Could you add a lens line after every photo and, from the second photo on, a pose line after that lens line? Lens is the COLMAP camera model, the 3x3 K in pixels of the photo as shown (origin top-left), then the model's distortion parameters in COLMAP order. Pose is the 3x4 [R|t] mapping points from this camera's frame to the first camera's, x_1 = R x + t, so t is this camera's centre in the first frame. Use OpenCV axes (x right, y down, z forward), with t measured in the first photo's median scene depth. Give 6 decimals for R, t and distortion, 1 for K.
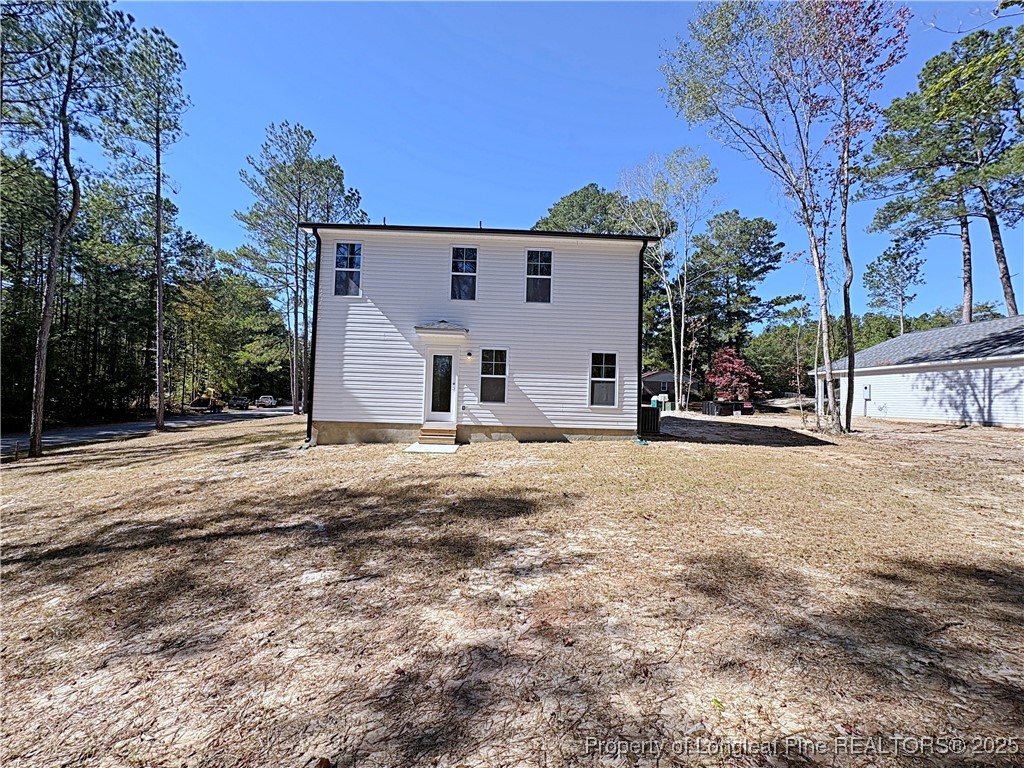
lens RADIAL K [[409.6, 0, 514.2], [0, 409.6, 384.7], [0, 0, 1]] dist [0.001676, 0.000207]
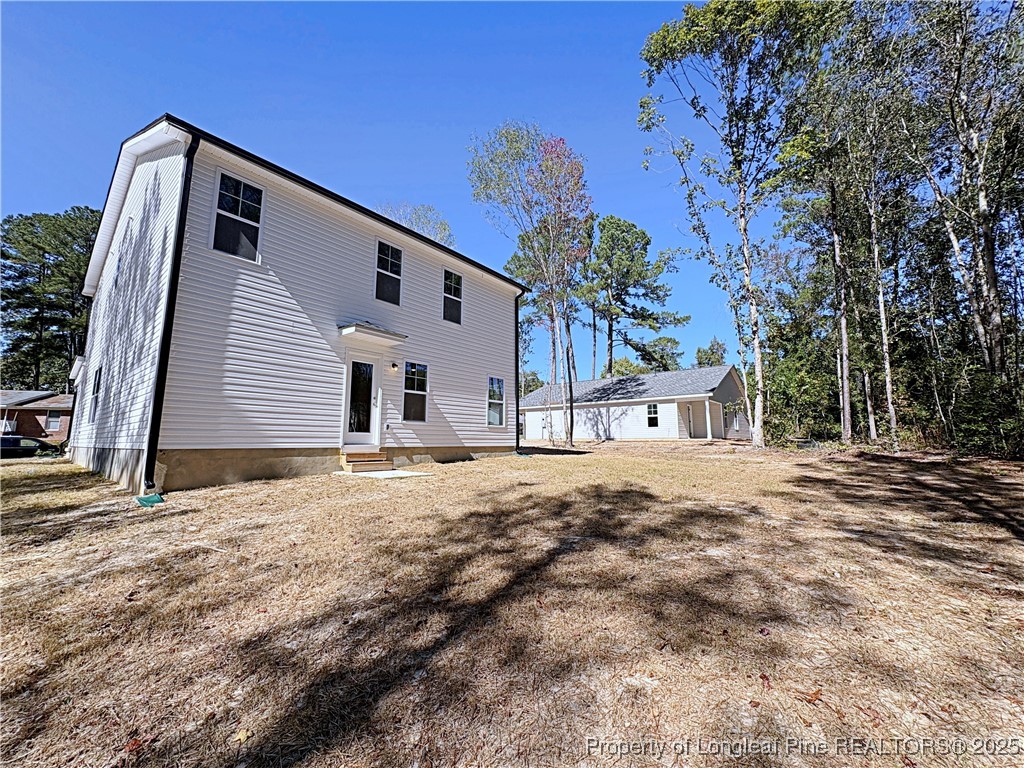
lens RADIAL K [[409.6, 0, 514.2], [0, 409.6, 384.7], [0, 0, 1]] dist [0.001676, 0.000207]
pose [[0.645518, 0.079100, 0.759638, -0.601700], [-0.011199, 0.995496, -0.094143, 0.045877], [-0.763663, 0.052264, 0.643496, 0.244364]]
